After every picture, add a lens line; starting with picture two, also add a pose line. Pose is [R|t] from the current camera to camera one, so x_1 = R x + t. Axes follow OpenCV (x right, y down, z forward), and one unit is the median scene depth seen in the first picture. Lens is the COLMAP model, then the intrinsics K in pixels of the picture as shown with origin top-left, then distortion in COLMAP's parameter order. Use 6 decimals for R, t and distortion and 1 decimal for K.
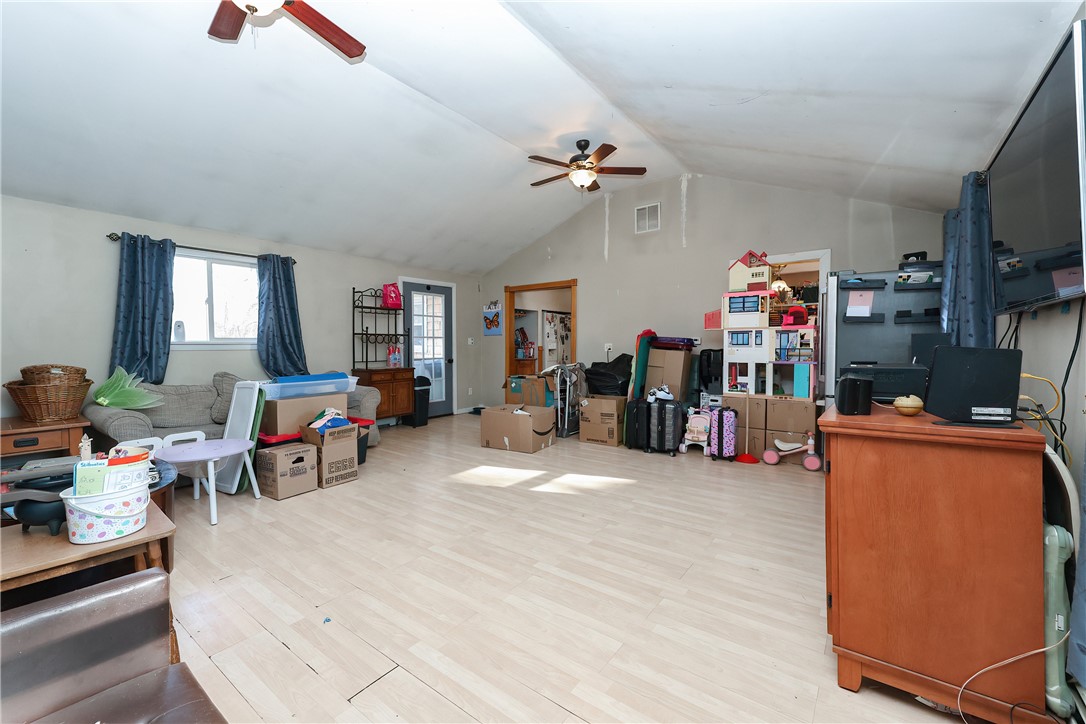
lens RADIAL K [[447.4, 0, 535.1], [0, 447.4, 343.2], [0, 0, 1]] dist [0.004990, 0.000306]
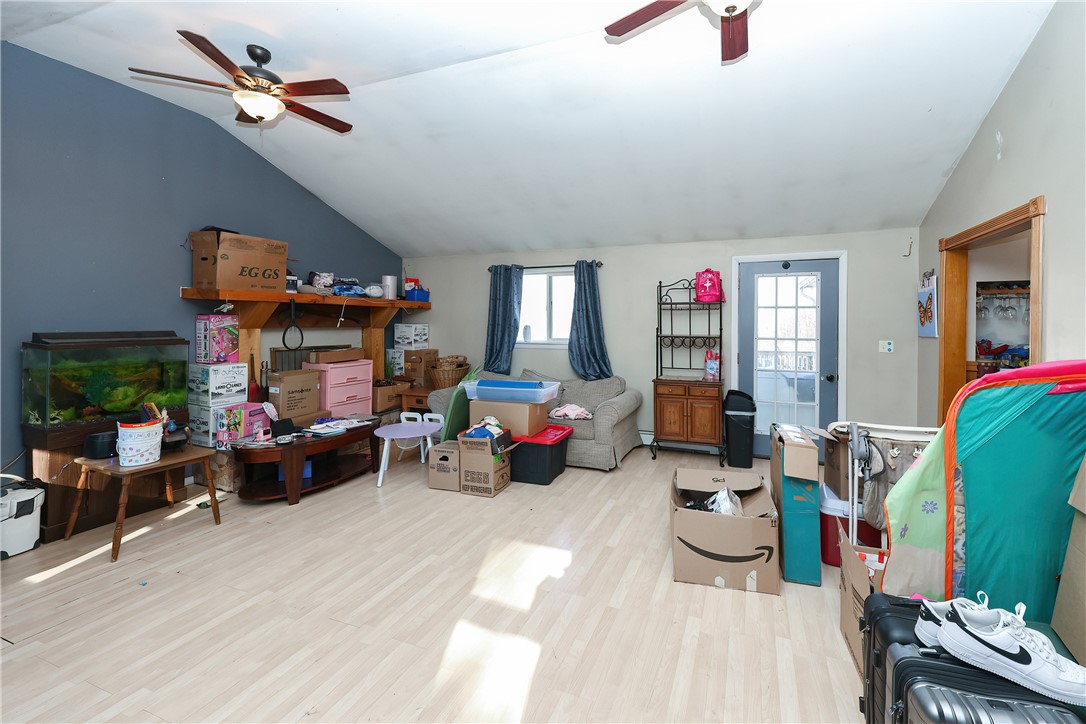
lens RADIAL K [[447.4, 0, 586.0], [0, 447.4, 325.4], [0, 0, 1]] dist [0.004990, 0.000306]
pose [[0.286550, 0.010483, -0.958008, 0.378720], [0.000212, 0.999939, 0.011005, -0.048533], [0.958065, -0.003356, 0.286531, 0.611624]]
